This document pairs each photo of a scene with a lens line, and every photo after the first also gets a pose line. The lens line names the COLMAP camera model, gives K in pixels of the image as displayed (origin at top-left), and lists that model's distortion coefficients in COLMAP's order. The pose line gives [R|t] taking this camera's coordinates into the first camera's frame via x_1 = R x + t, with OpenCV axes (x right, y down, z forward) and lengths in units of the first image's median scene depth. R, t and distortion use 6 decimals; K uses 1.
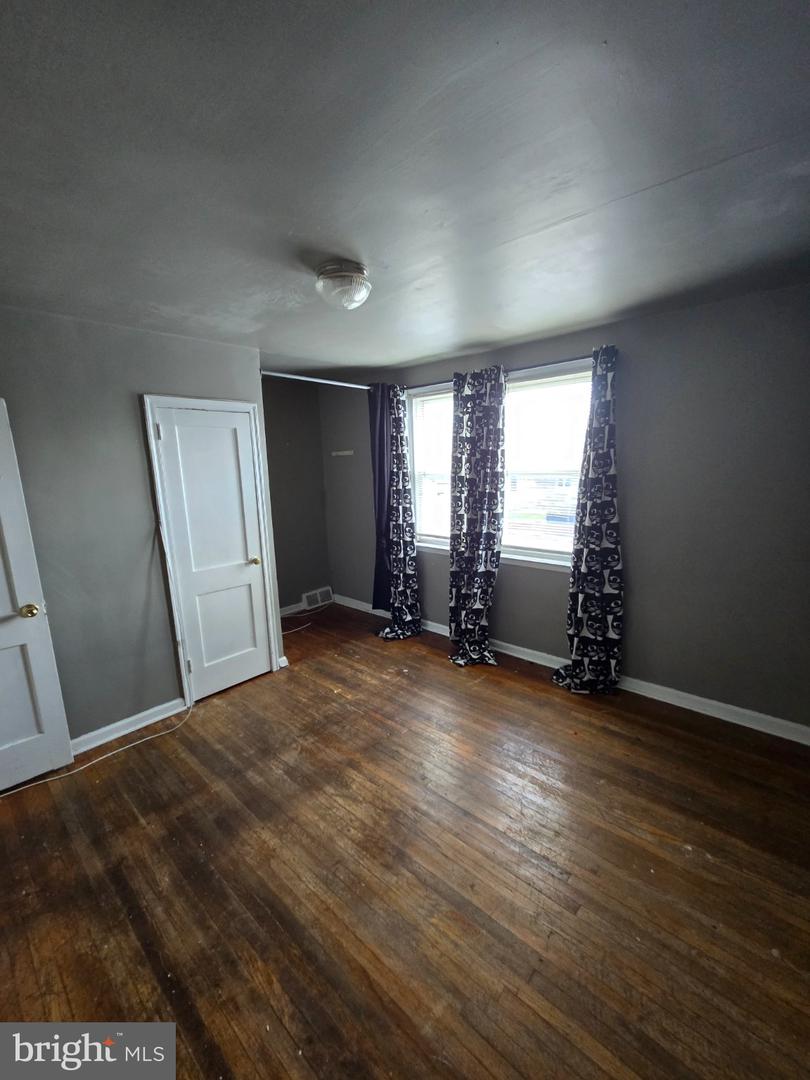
lens RADIAL K [[450.3, 0, 406.3], [0, 450.3, 546.8], [0, 0, 1]] dist [-0.000829, 0.005154]
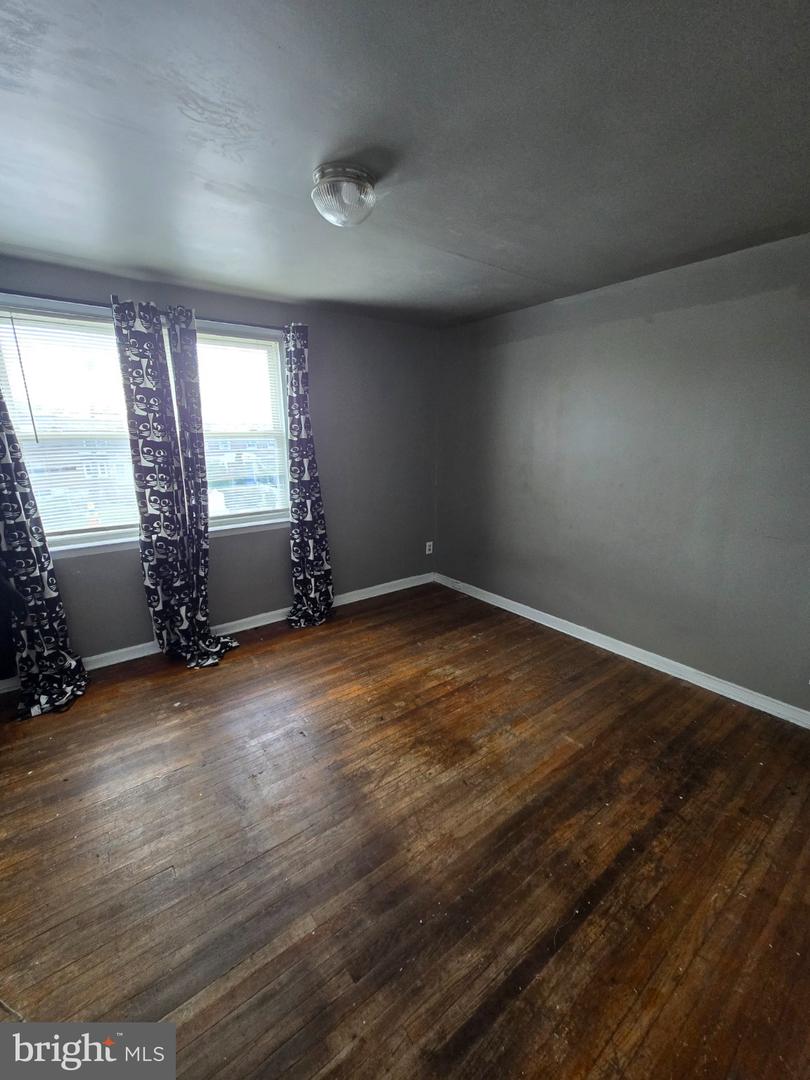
lens RADIAL K [[450.3, 0, 406.3], [0, 450.3, 546.8], [0, 0, 1]] dist [-0.000829, 0.005154]
pose [[0.176997, -0.219362, 0.959454, -0.761297], [0.183734, 0.965073, 0.186752, -0.055809], [-0.966910, 0.143230, 0.211119, 0.572357]]
